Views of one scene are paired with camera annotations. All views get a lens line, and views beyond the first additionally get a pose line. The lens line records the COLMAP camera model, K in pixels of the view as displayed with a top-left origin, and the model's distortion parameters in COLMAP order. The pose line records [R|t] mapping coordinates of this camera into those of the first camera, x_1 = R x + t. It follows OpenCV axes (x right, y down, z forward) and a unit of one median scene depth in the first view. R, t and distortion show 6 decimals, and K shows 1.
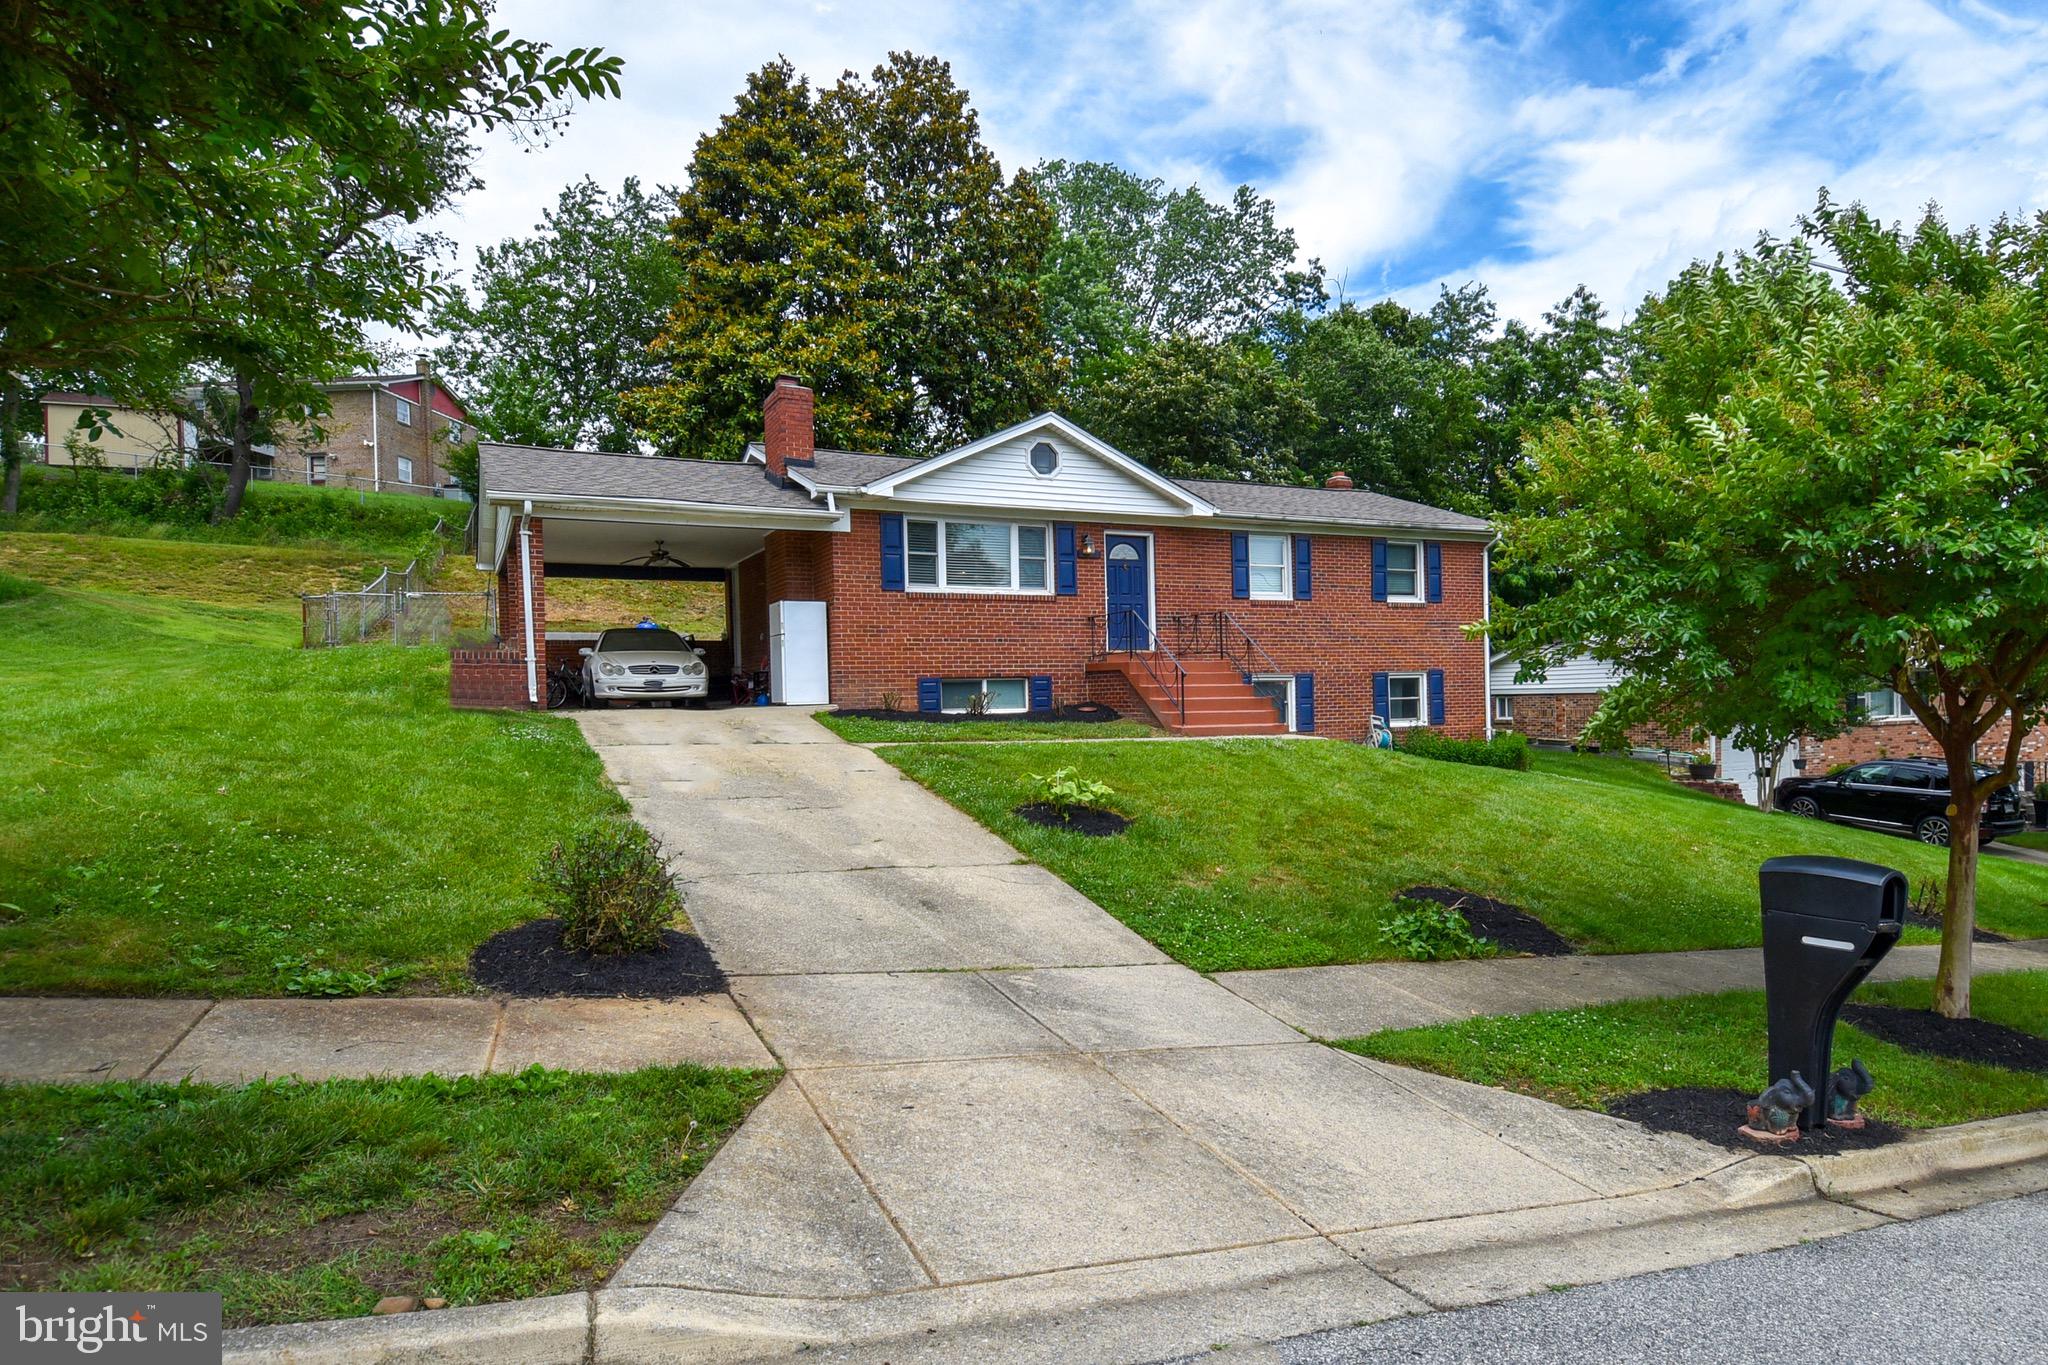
lens RADIAL K [[1116.7, 0, 1024.0], [0, 1116.7, 664.7], [0, 0, 1]] dist [0.003780, -0.038845]
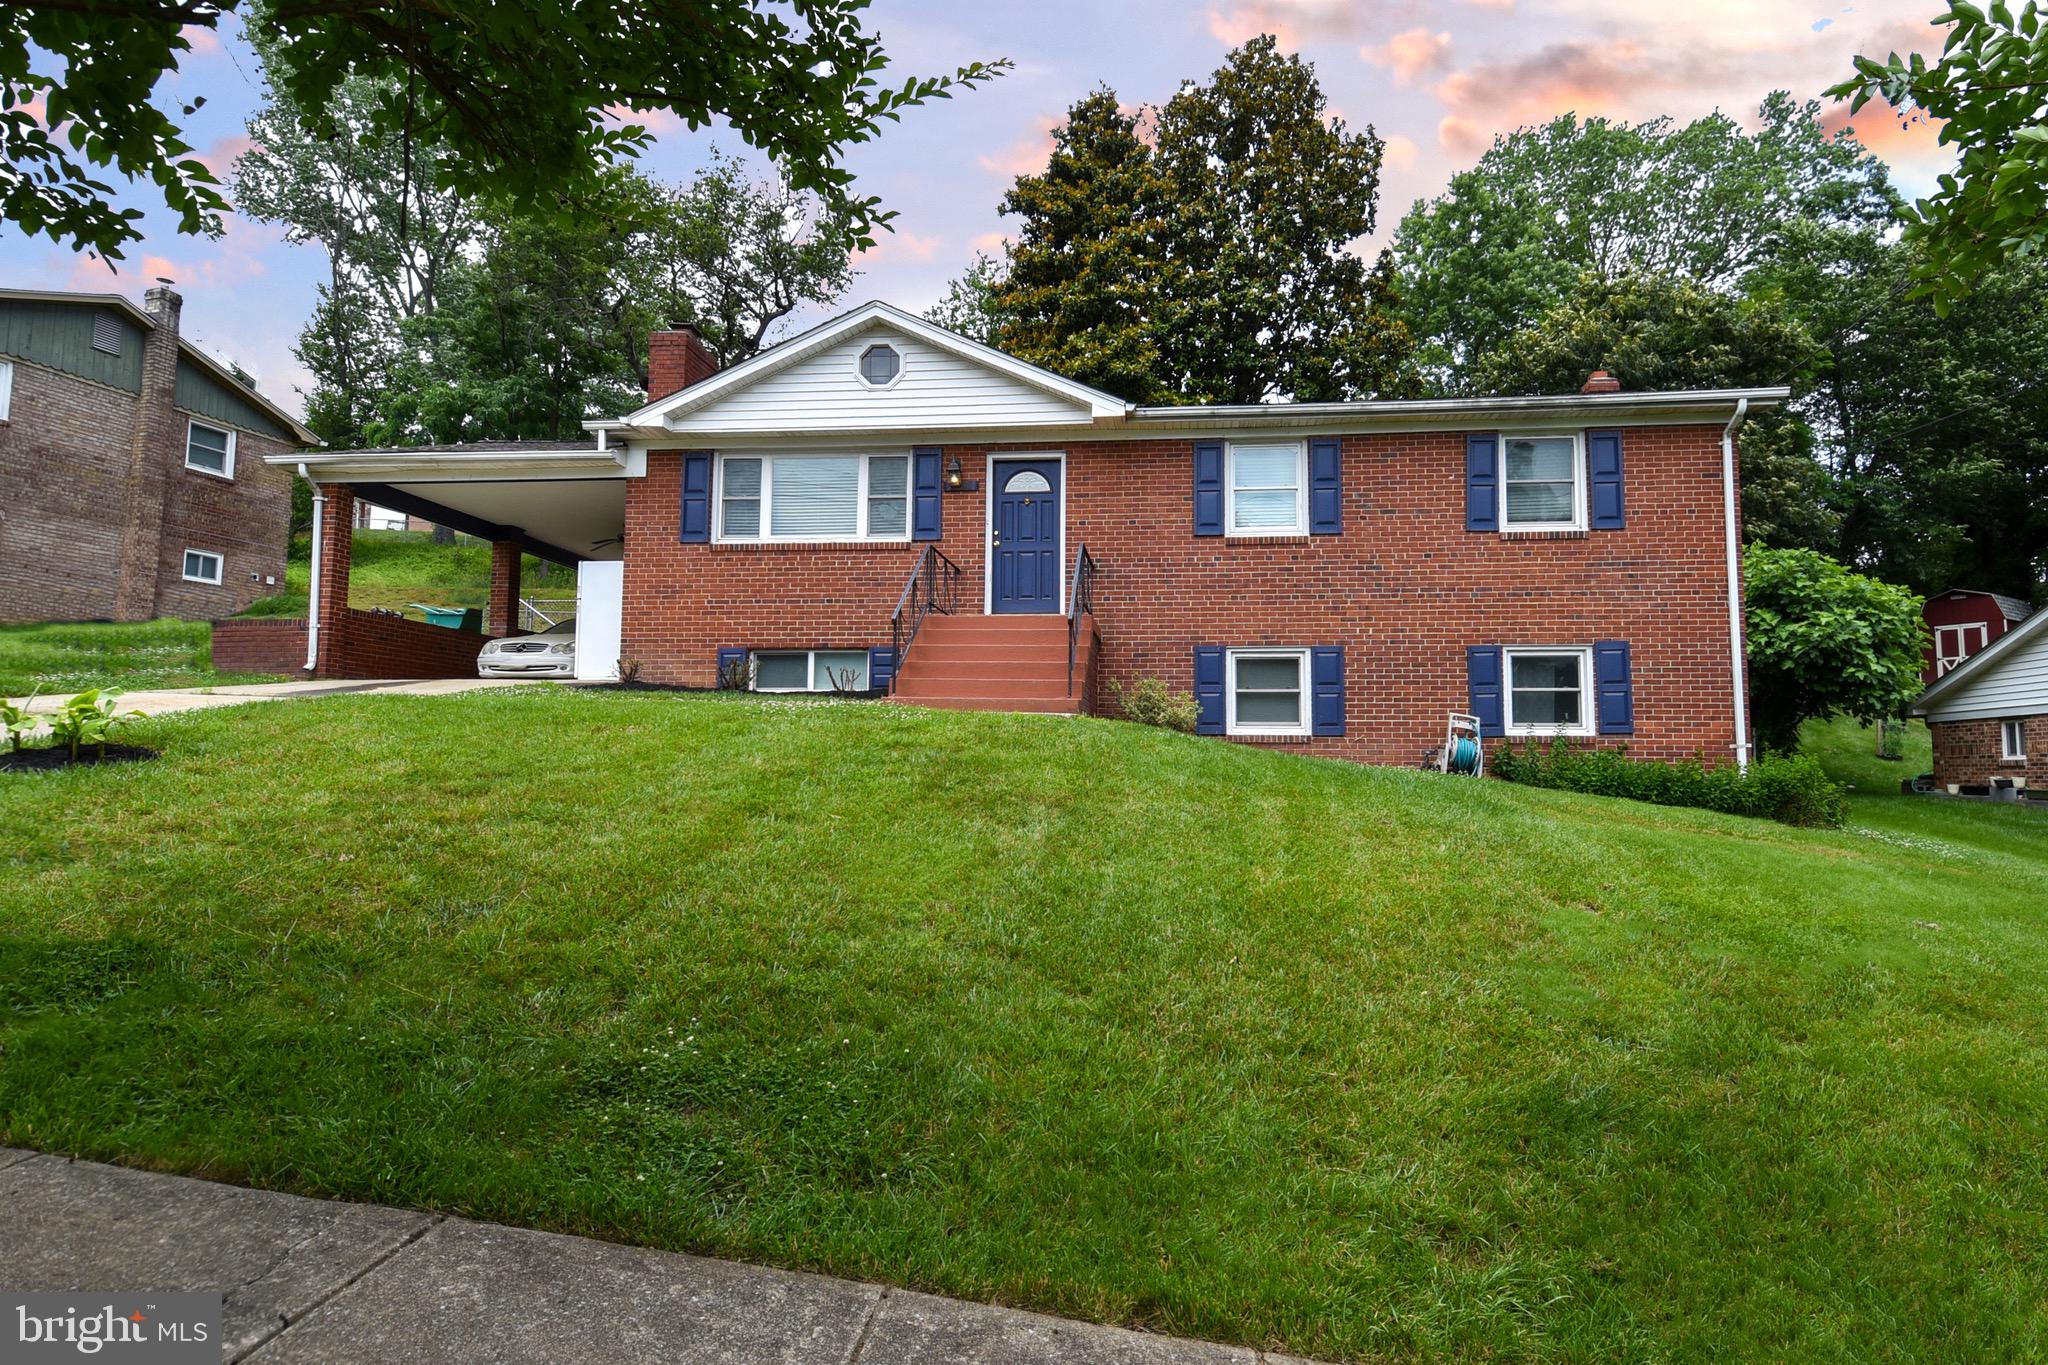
lens RADIAL K [[1072.4, 0, 1024.7], [0, 1072.4, 633.7], [0, 0, 1]] dist [0.024115, 0.000462]
pose [[0.860067, -0.033319, -0.509092, 0.444974], [-0.010275, 0.996532, -0.082579, 0.057334], [0.510078, 0.076254, 0.856742, 0.400144]]
